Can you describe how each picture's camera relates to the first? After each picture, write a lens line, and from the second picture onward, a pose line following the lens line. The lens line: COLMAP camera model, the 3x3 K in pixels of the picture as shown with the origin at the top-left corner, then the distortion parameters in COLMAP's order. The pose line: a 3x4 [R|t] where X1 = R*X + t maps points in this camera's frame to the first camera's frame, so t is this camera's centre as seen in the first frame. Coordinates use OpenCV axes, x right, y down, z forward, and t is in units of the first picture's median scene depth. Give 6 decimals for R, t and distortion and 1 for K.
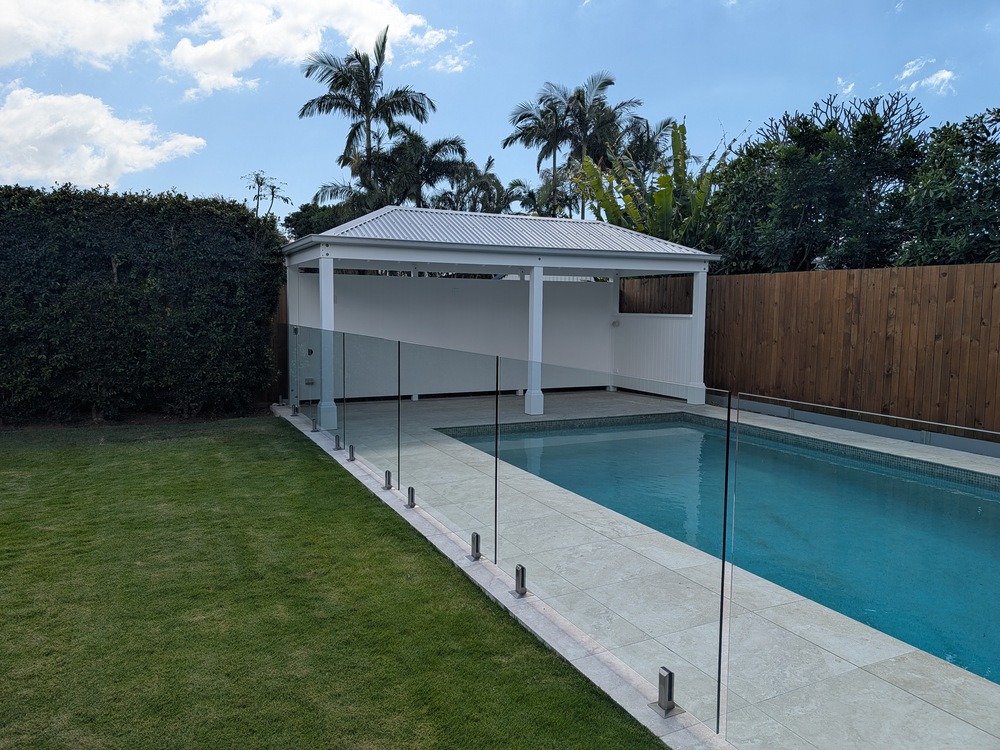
lens RADIAL K [[721.1, 0, 487.2], [0, 721.1, 373.7], [0, 0, 1]] dist [0.003021, 0.000934]
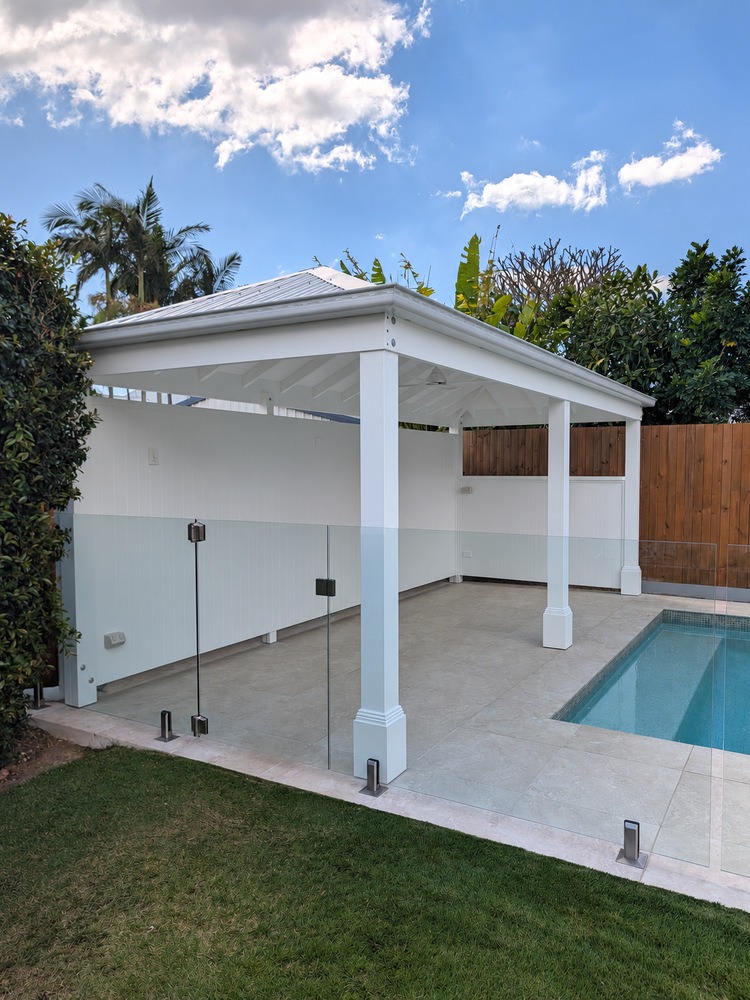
lens RADIAL K [[734.0, 0, 374.2], [0, 734.0, 520.7], [0, 0, 1]] dist [-0.000758, 0.000005]
pose [[0.826471, -0.051085, 0.560657, -0.133096], [0.063543, 0.997975, -0.002738, -0.018942], [-0.559382, 0.037889, 0.828043, 0.191941]]
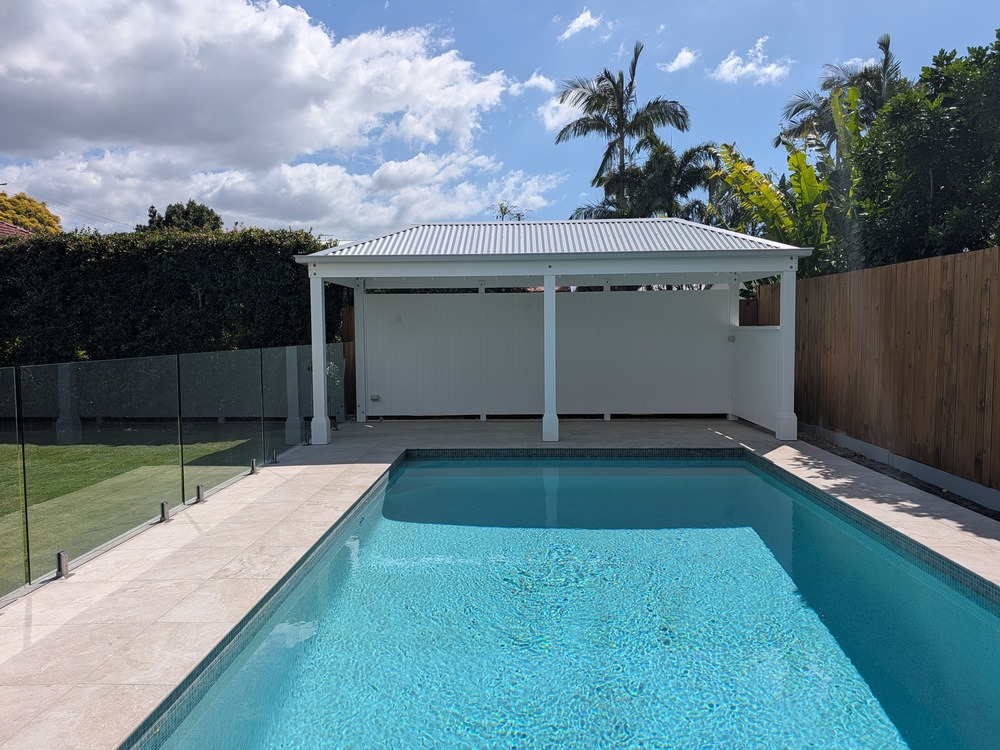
lens RADIAL K [[721.1, 0, 487.2], [0, 721.1, 373.7], [0, 0, 1]] dist [0.003021, 0.000934]
pose [[0.887060, 0.009712, -0.461552, 0.135823], [-0.023751, 0.999415, -0.024617, -0.000939], [0.461043, 0.032799, 0.886772, 0.057614]]
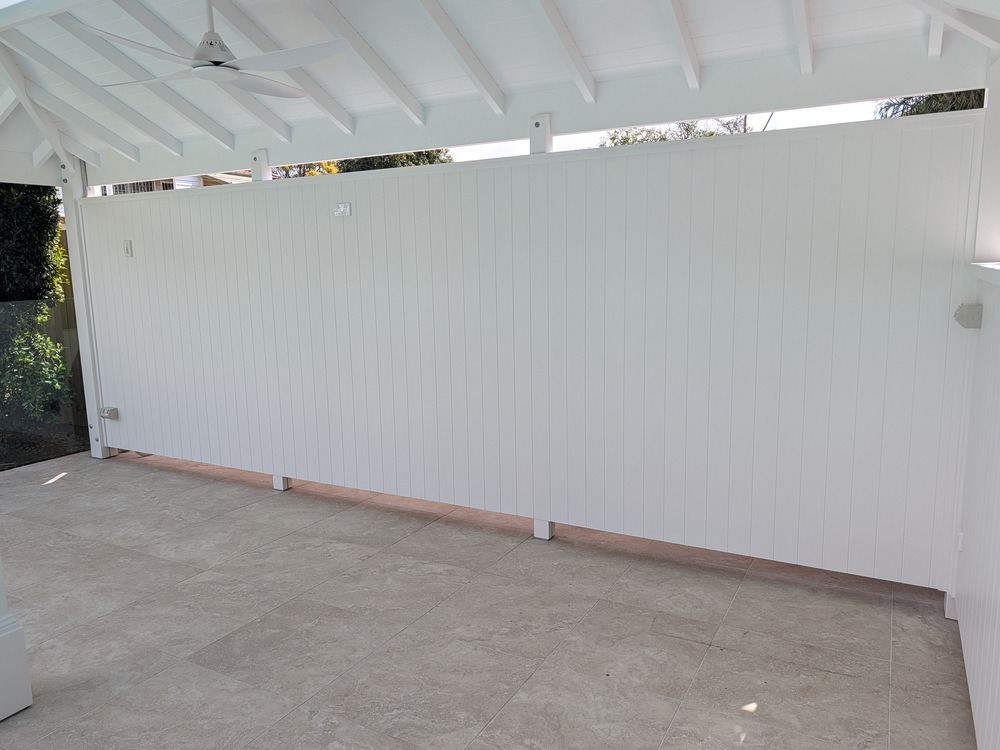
lens RADIAL K [[734.0, 0, 489.2], [0, 734.0, 371.4], [0, 0, 1]] dist [-0.000758, 0.000005]
pose [[0.586345, 0.103499, -0.803422, 0.115856], [-0.040552, 0.994311, 0.098495, -0.029082], [0.809045, -0.025171, 0.587207, 0.331722]]
